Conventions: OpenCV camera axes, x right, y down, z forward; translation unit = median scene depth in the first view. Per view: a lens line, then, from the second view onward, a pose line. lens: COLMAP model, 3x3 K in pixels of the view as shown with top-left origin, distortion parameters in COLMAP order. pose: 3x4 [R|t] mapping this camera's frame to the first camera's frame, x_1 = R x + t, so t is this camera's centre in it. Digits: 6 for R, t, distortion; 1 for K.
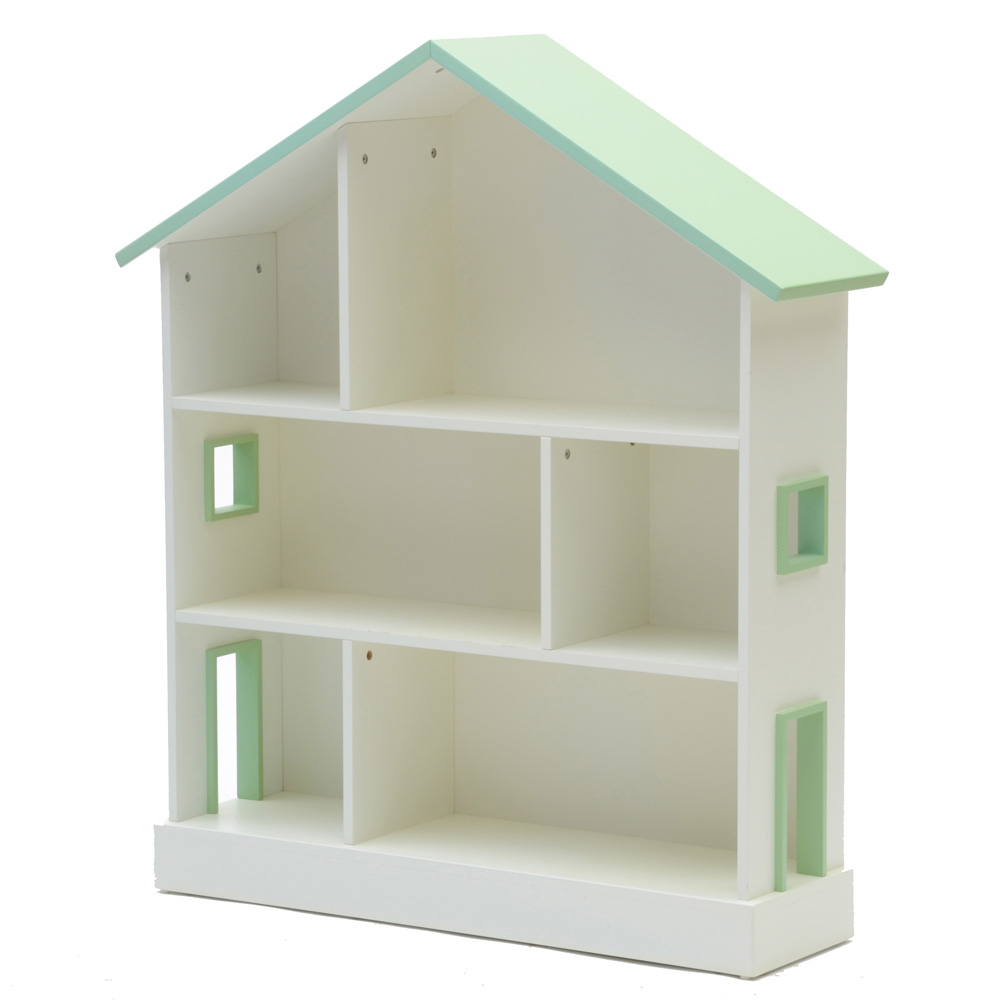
lens RADIAL K [[4091.2, 0, 497.7], [0, 4091.2, 494.6], [0, 0, 1]] dist [0.636625, 0.000000]
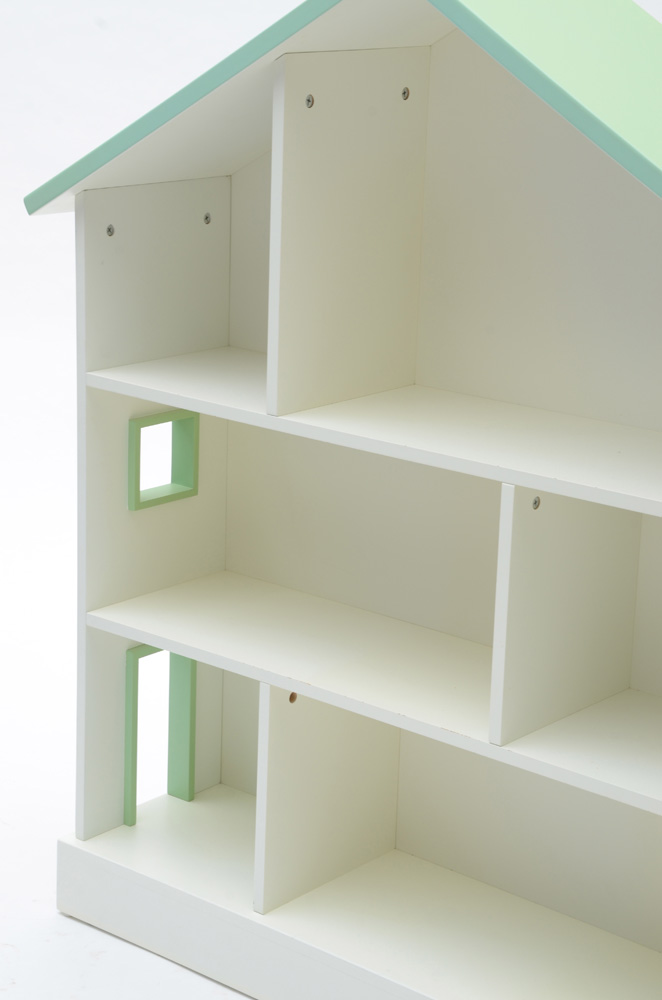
lens RADIAL K [[2165.4, 0, 319.8], [0, 2165.4, 528.8], [0, 0, 1]] dist [0.496218, 0.000000]
pose [[0.992119, 0.068549, -0.104887, 0.018653], [-0.053455, 0.988637, 0.140495, -0.057390], [0.113326, -0.133781, 0.984510, 0.547608]]
